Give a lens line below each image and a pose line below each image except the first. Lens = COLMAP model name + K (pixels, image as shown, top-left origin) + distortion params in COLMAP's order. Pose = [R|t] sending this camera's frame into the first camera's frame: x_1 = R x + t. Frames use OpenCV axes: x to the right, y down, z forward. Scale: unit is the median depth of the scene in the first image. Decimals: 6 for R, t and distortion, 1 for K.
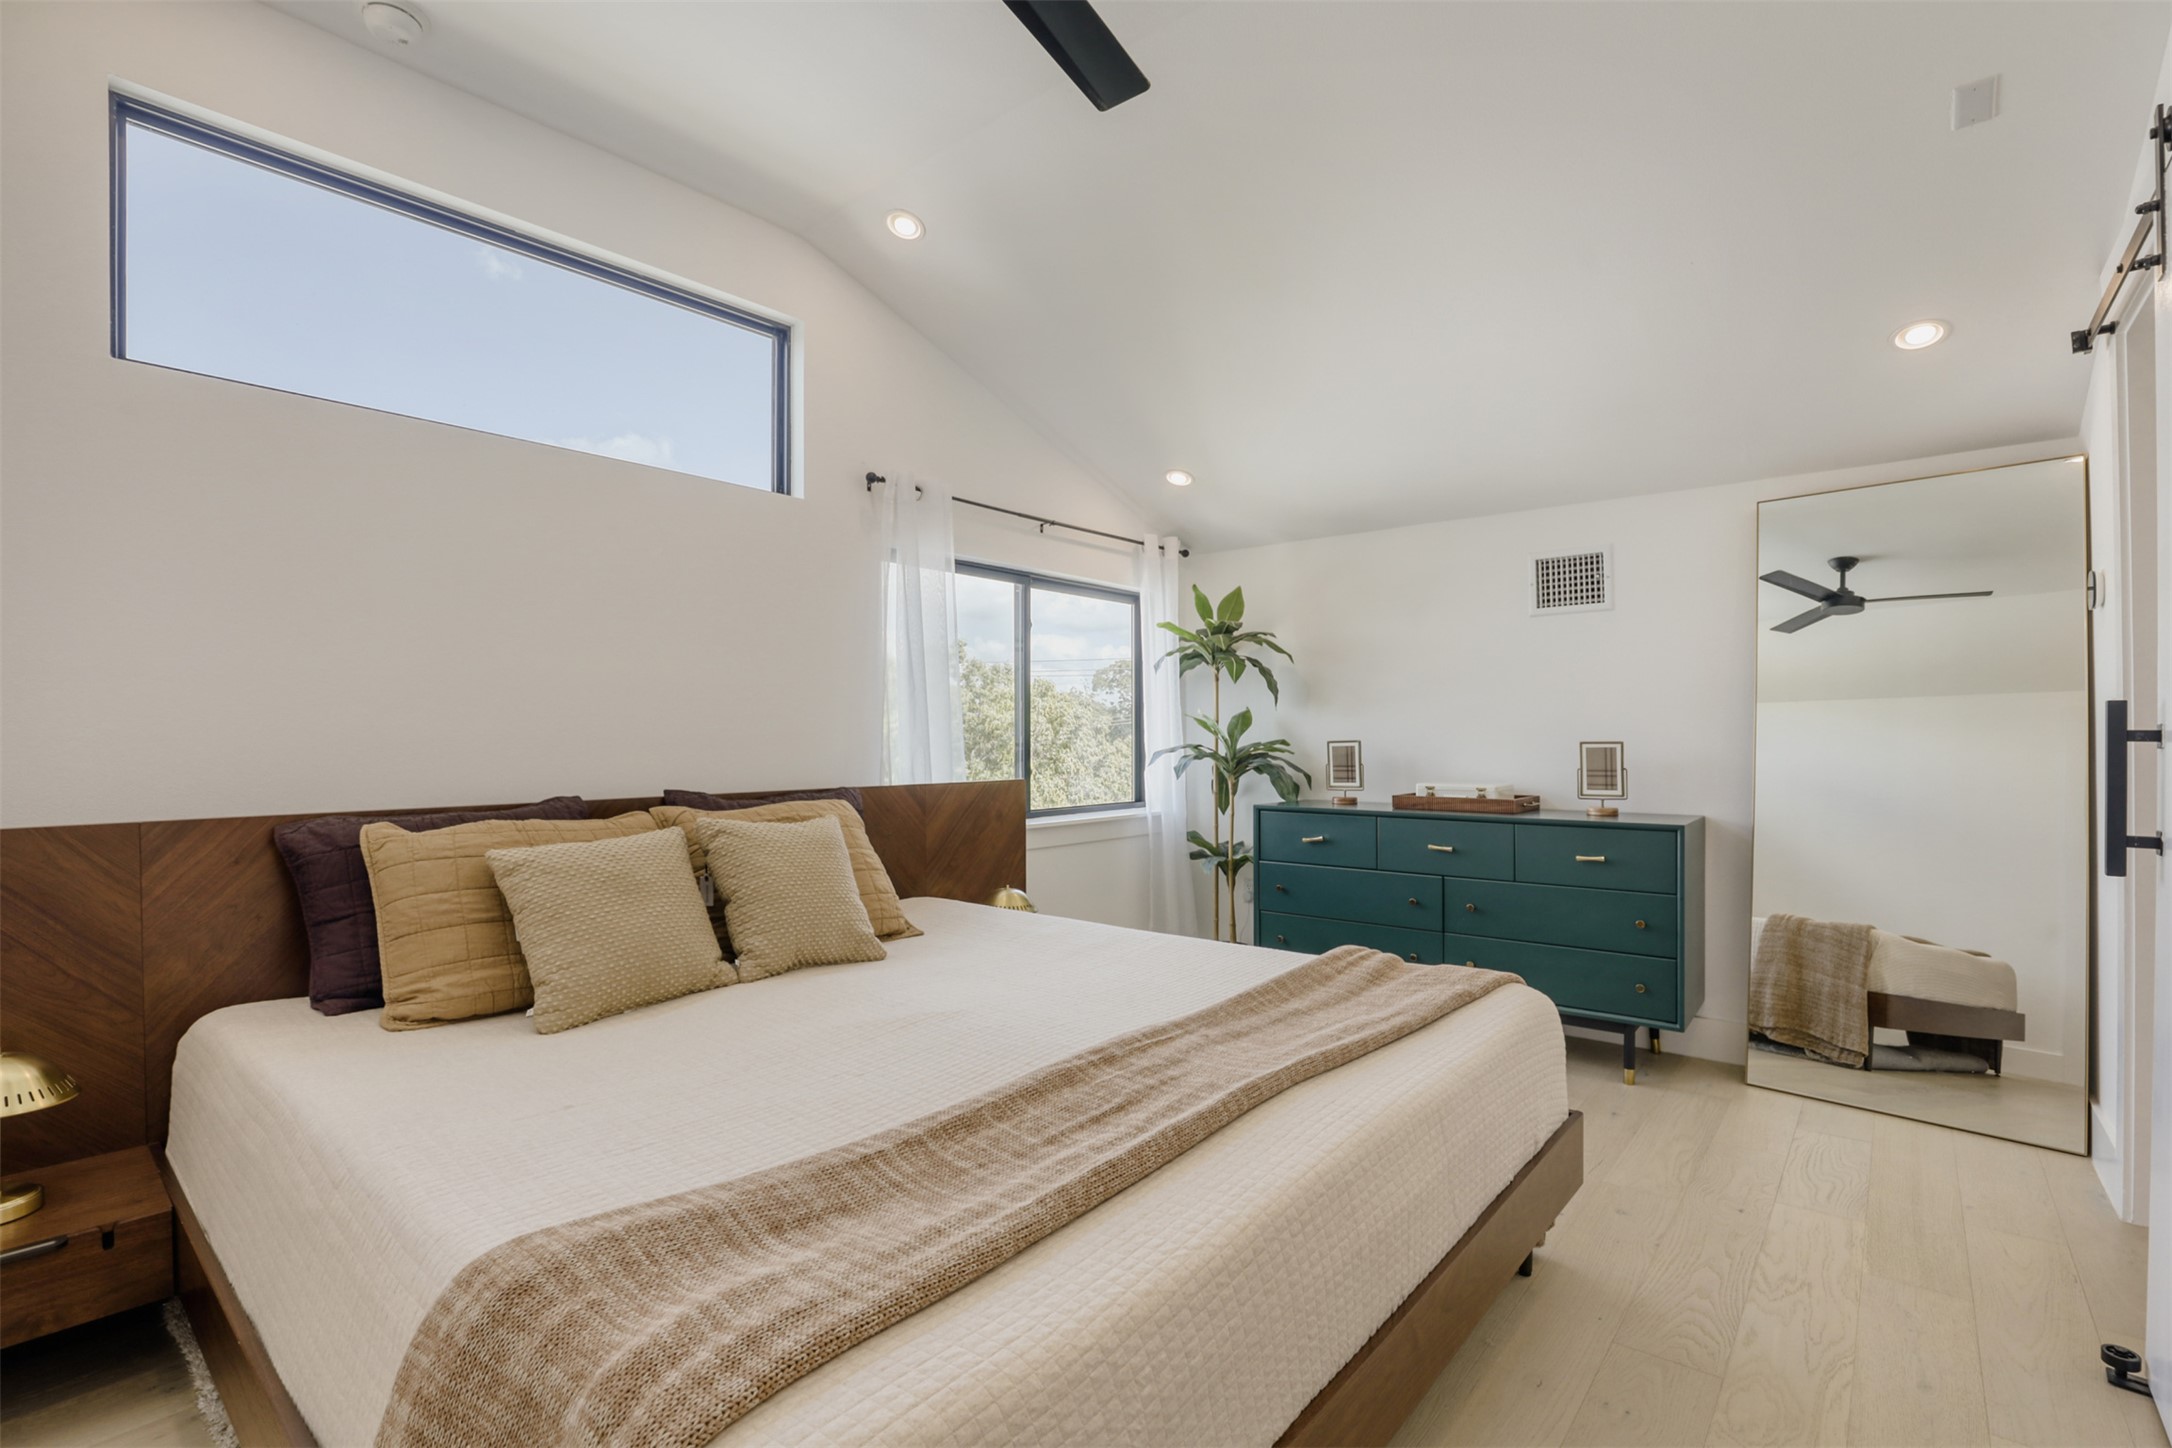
lens RADIAL K [[996.0, 0, 1071.6], [0, 996.0, 734.8], [0, 0, 1]] dist [-0.023879, 0.013878]
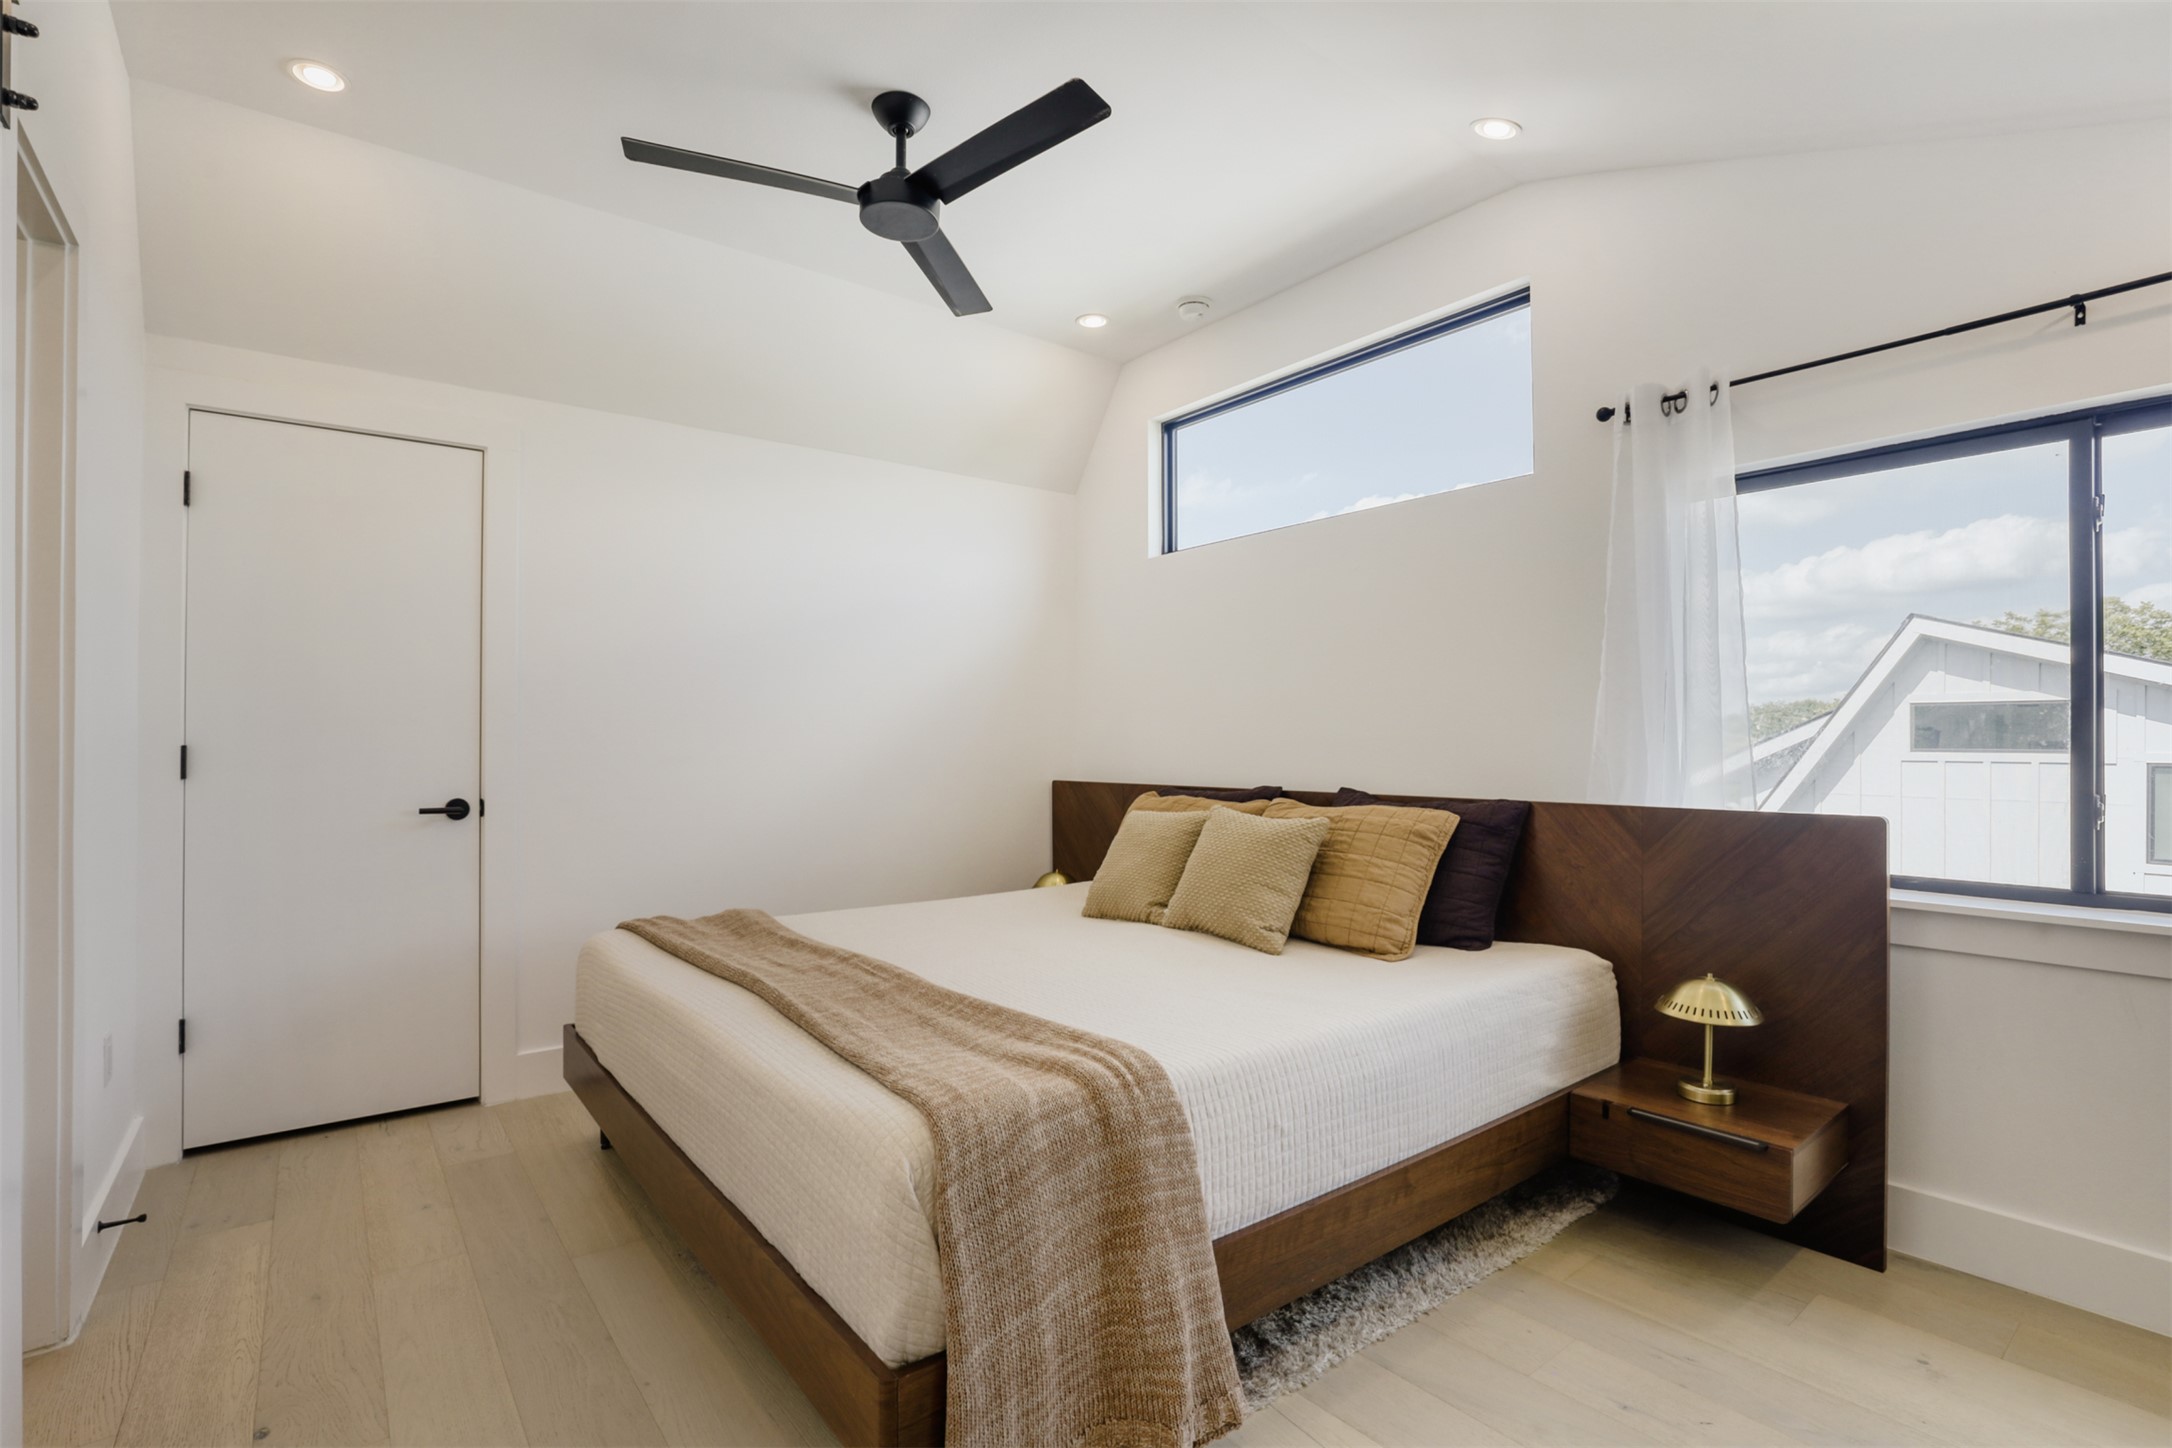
lens RADIAL K [[996.0, 0, 1071.6], [0, 996.0, 734.8], [0, 0, 1]] dist [-0.023879, 0.013878]
pose [[-0.186782, -0.003876, -0.982394, 0.684941], [0.005586, 0.999972, -0.005008, -0.002179], [0.982386, -0.006423, -0.186755, 0.766632]]
